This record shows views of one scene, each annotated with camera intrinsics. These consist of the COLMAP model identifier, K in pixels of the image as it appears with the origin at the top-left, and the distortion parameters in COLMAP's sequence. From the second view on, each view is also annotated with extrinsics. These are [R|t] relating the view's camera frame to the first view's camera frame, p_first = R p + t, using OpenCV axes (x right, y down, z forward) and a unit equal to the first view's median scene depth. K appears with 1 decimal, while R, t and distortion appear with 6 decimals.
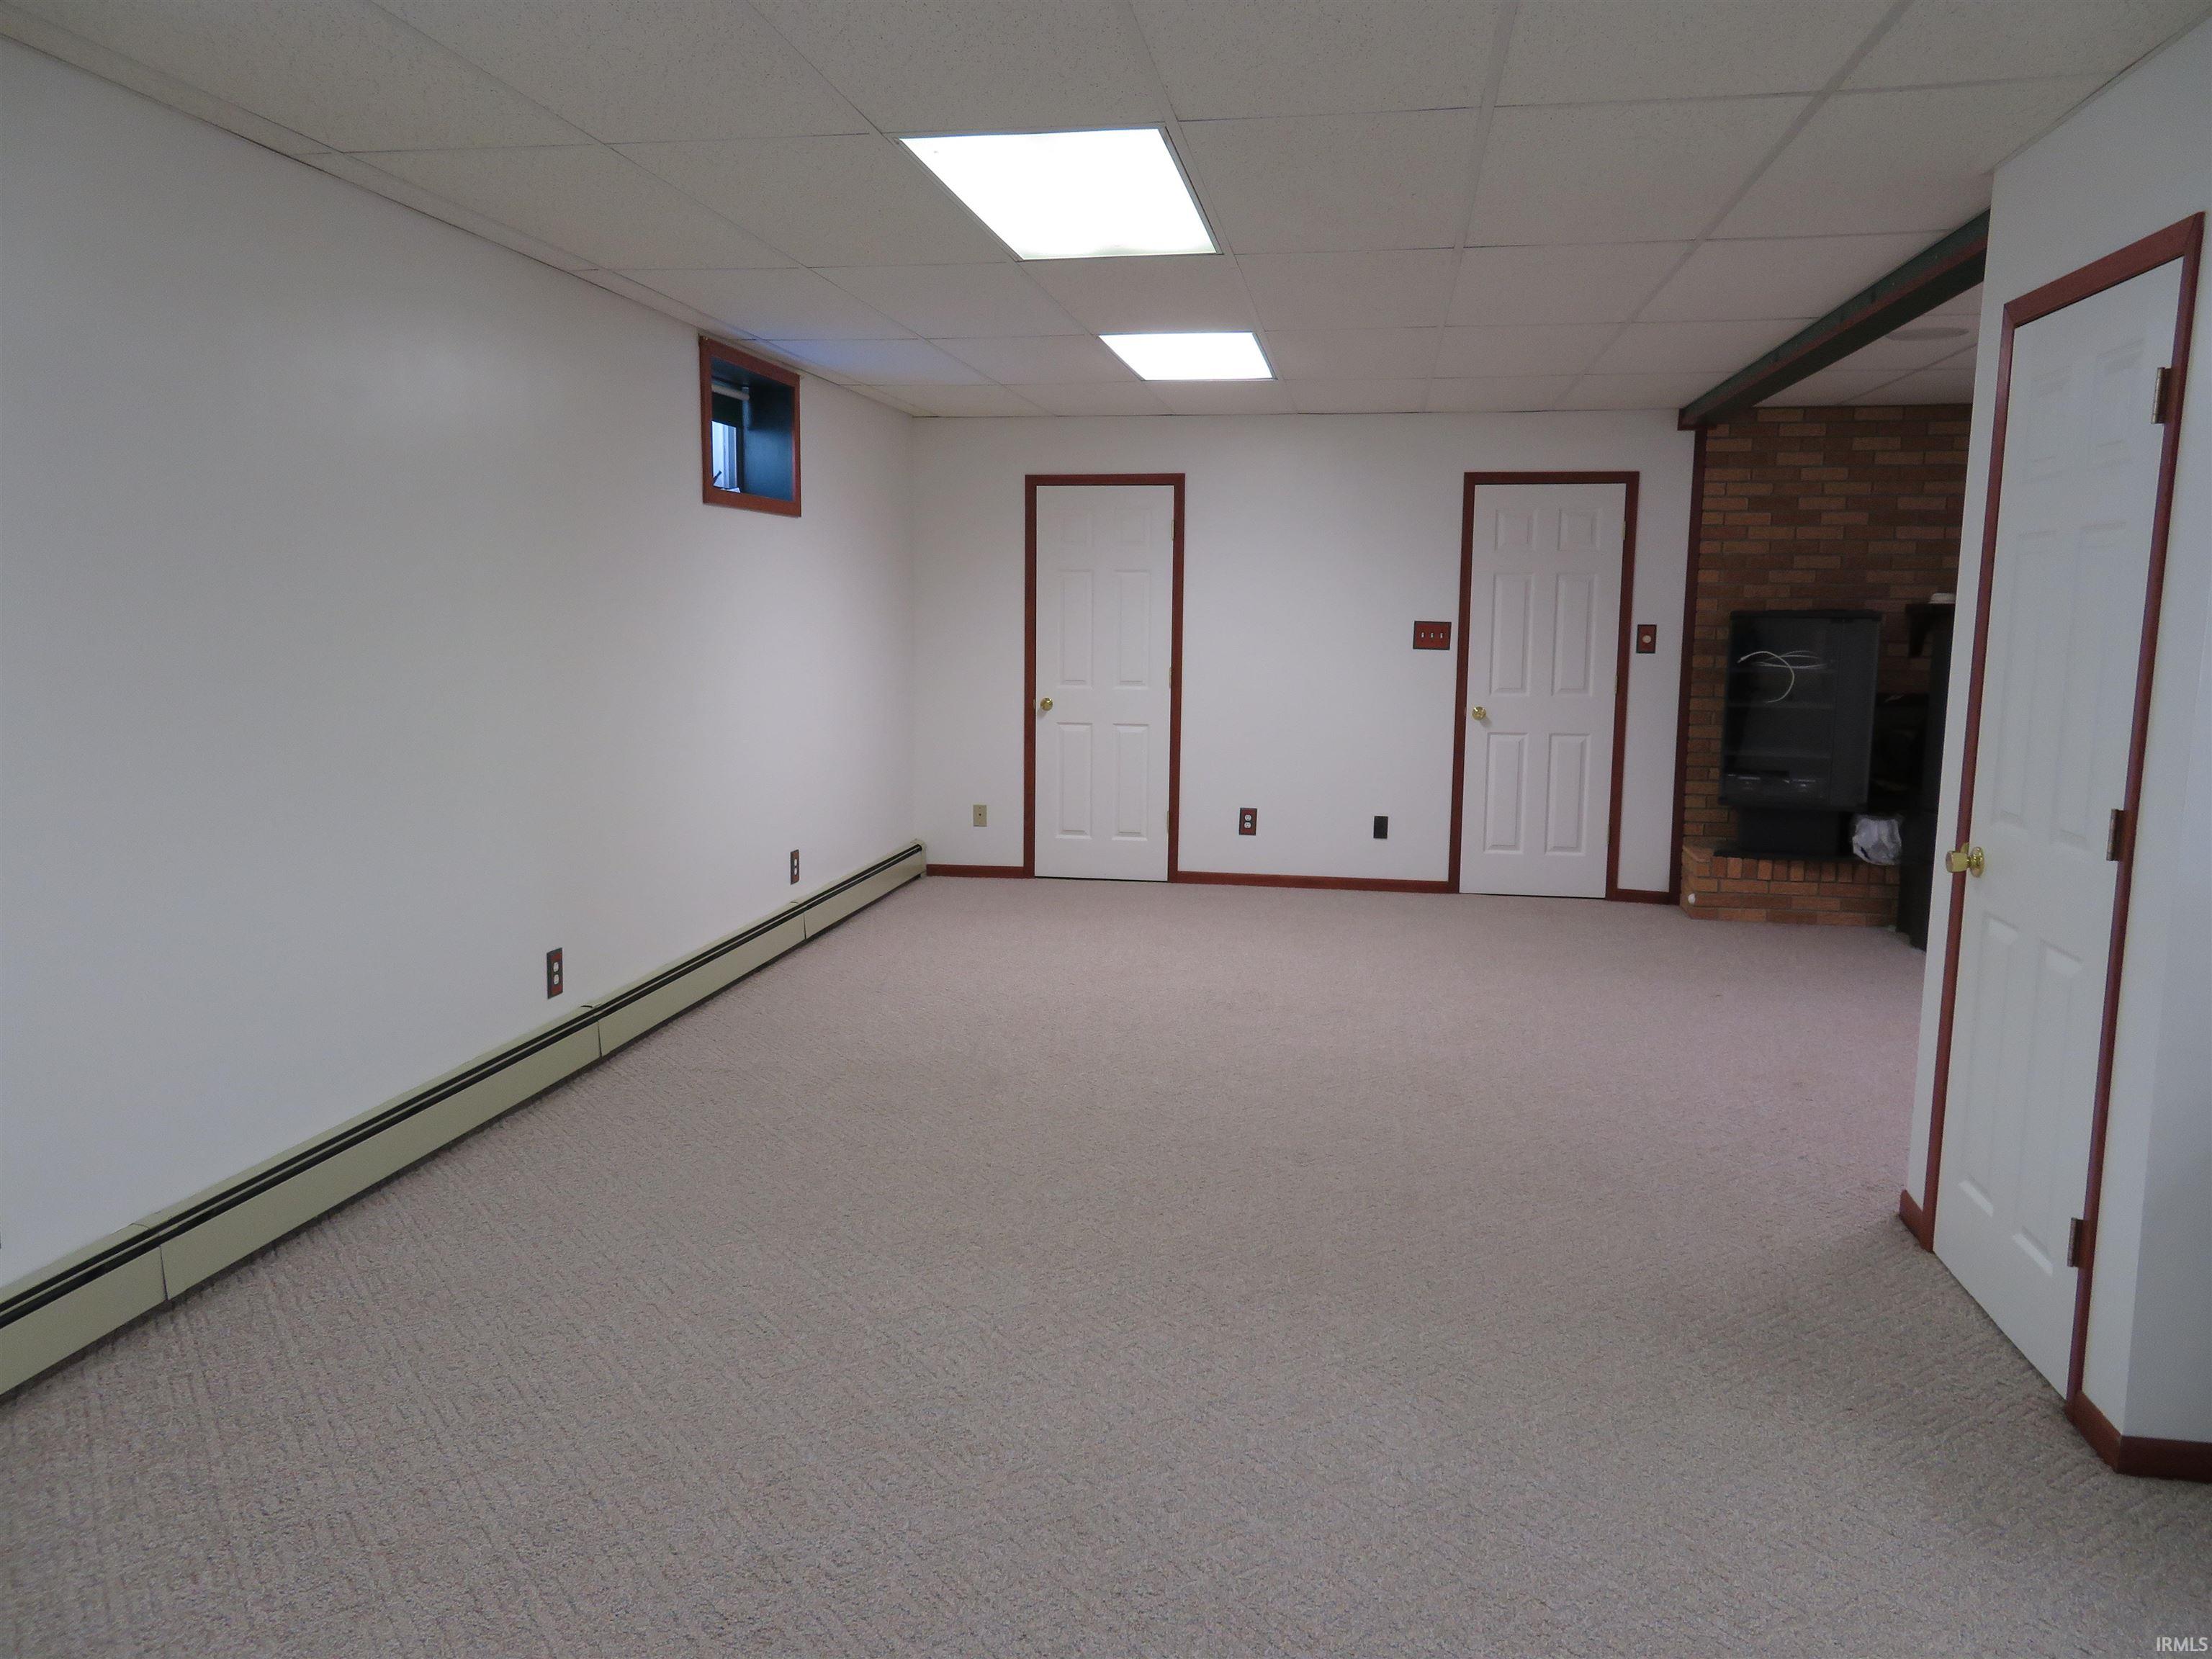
lens RADIAL K [[1606.7, 0, 1107.4], [0, 1606.7, 830.1], [0, 0, 1]] dist [0.003572, 0.004767]
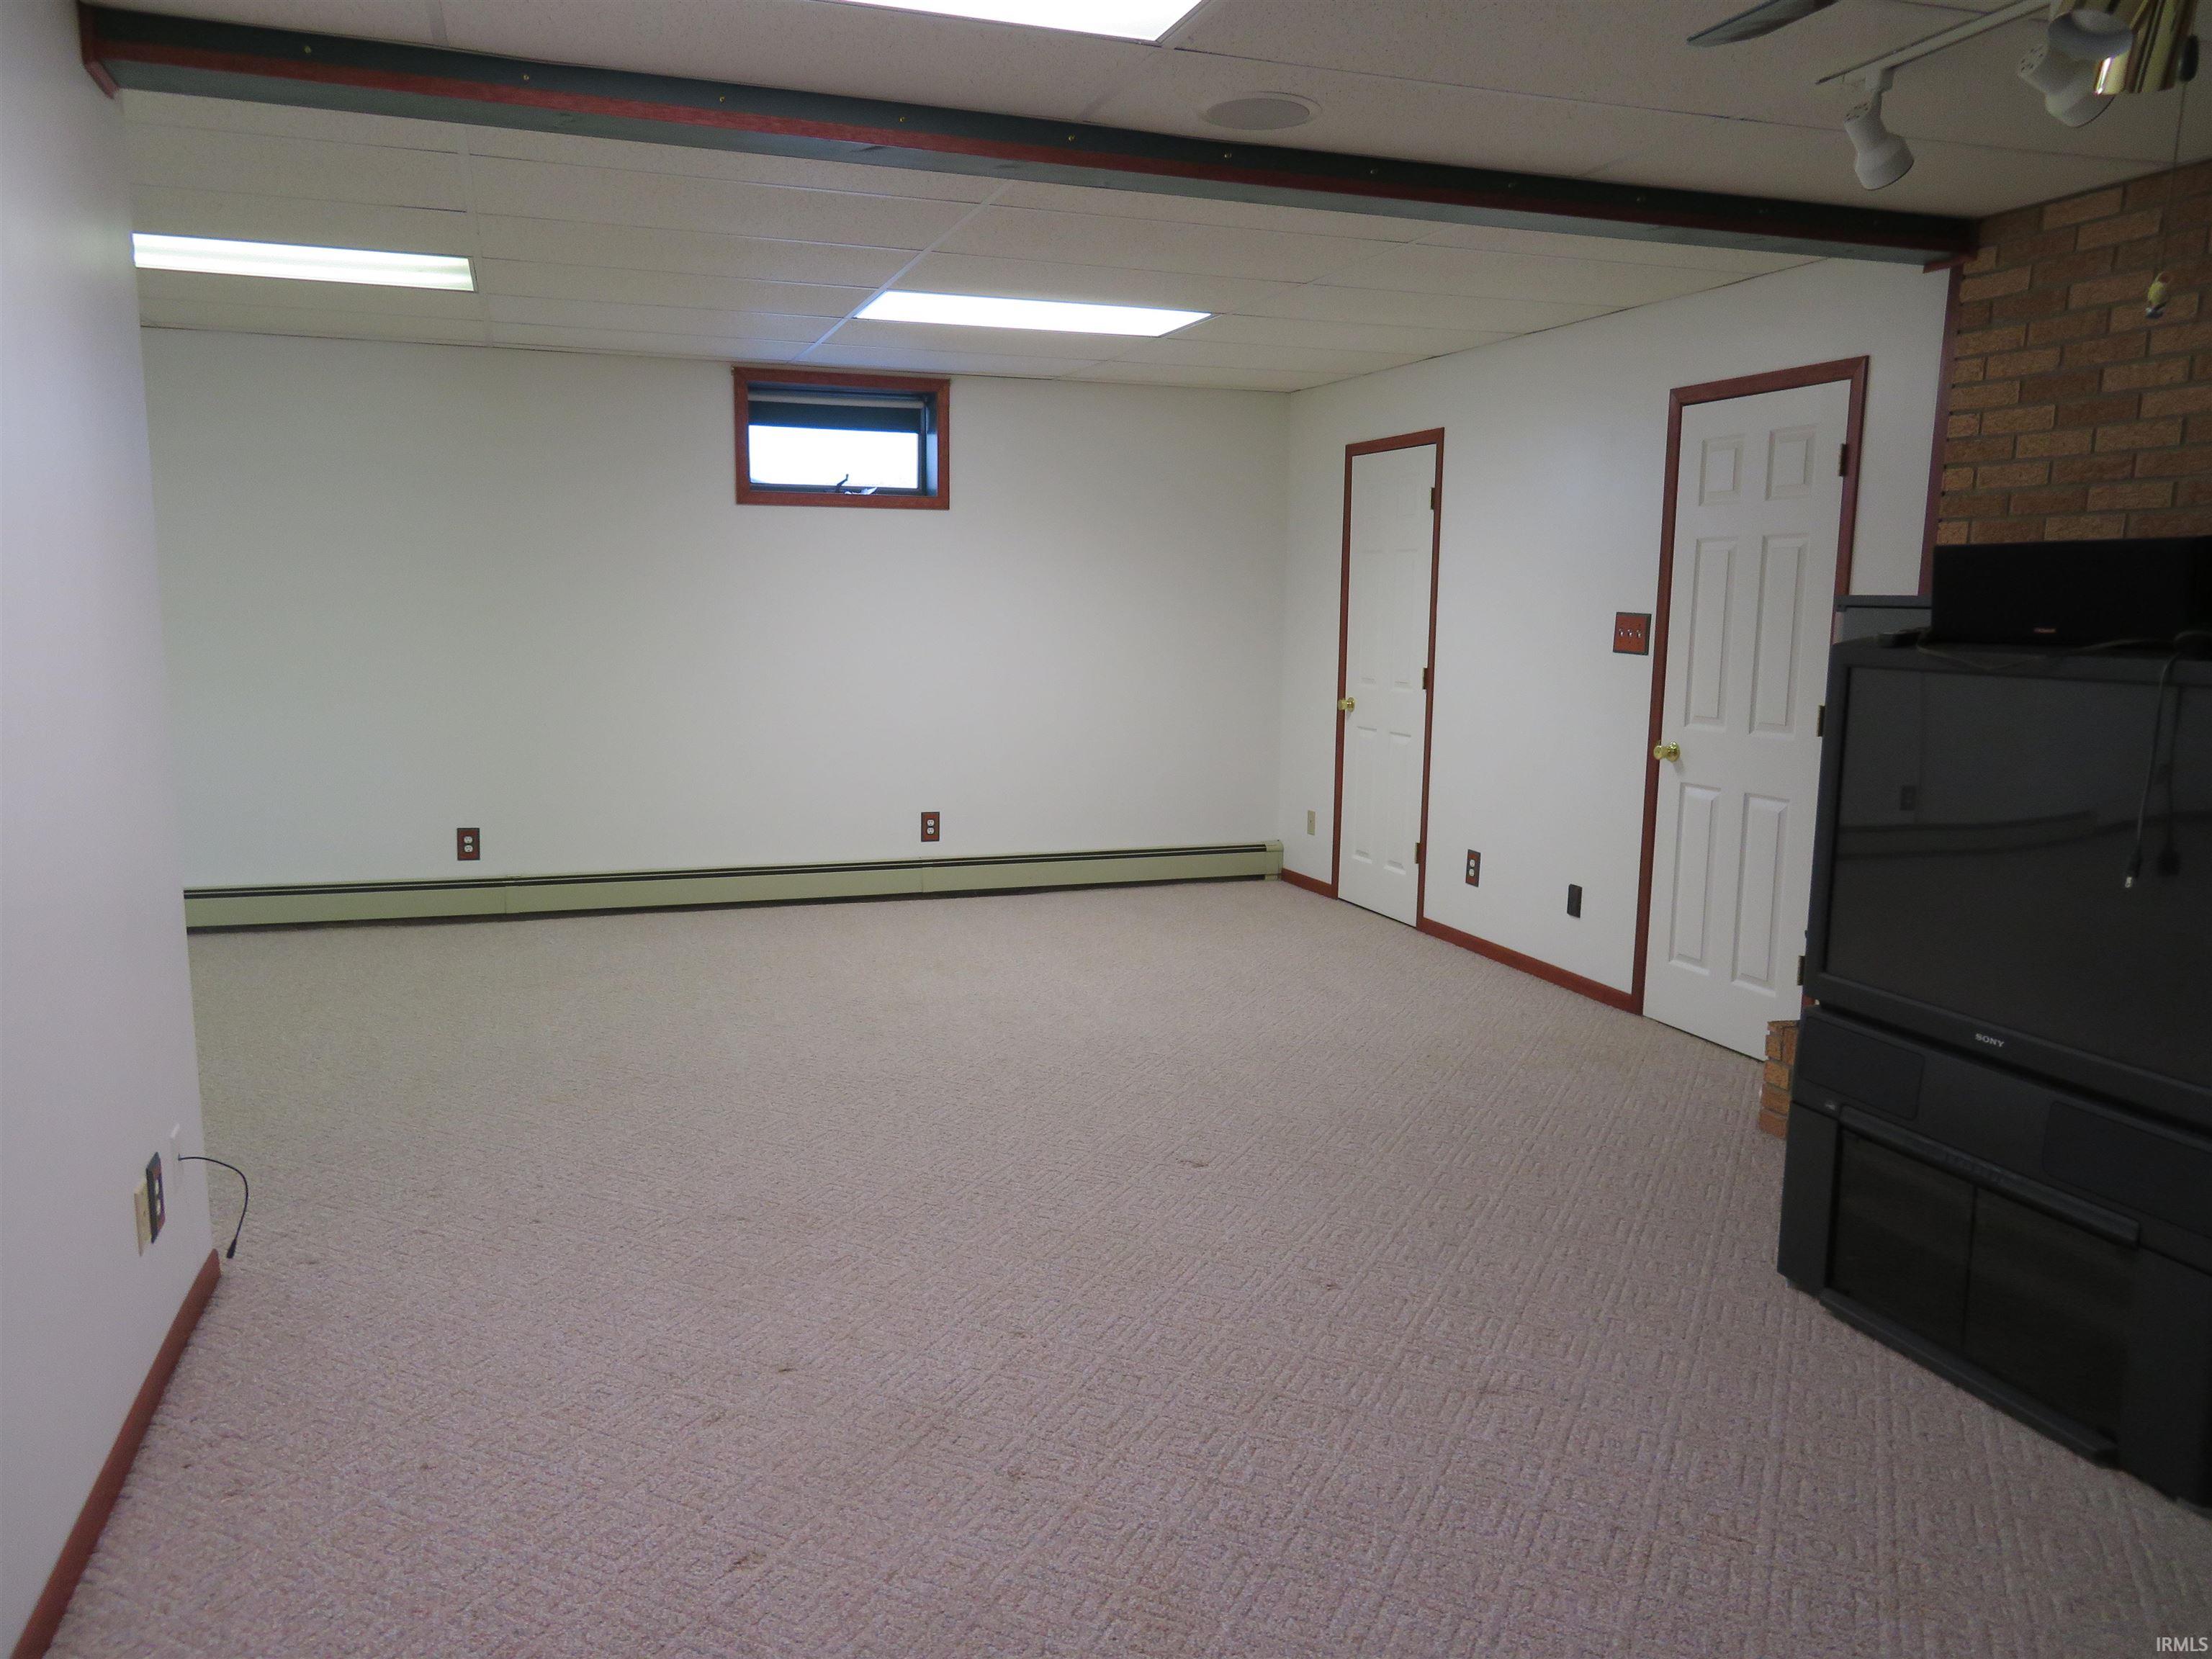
lens RADIAL K [[1606.7, 0, 1109.6], [0, 1606.7, 832.8], [0, 0, 1]] dist [0.003572, 0.004767]
pose [[0.494745, 0.124400, -0.860088, 0.702388], [-0.121310, 0.989898, 0.073394, -0.061223], [0.860530, 0.068026, 0.504838, 0.475960]]
